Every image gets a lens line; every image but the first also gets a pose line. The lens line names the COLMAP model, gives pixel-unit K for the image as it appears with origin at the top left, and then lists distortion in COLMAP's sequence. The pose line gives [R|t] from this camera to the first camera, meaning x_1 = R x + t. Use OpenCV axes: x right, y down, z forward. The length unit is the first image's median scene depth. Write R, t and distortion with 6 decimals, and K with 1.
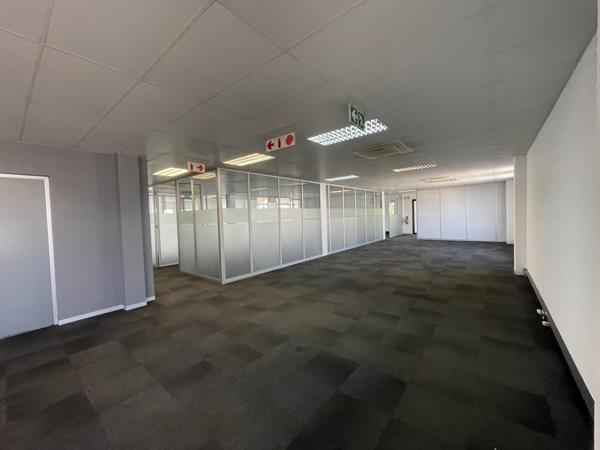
lens RADIAL K [[242.9, 0, 296.5], [0, 242.9, 223.6], [0, 0, 1]] dist [-0.000459, -0.000188]
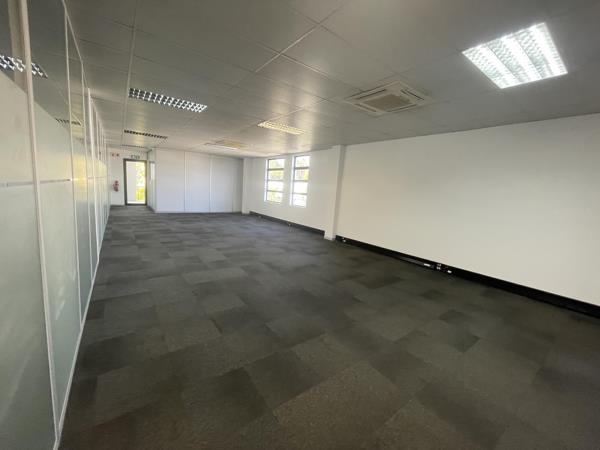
lens RADIAL K [[242.9, 0, 296.5], [0, 242.9, 223.6], [0, 0, 1]] dist [-0.000459, -0.000188]
pose [[0.238769, -0.088794, 0.967008, -0.185922], [-0.043185, 0.993855, 0.101923, -0.001209], [-0.970116, -0.066096, 0.233467, 0.450892]]
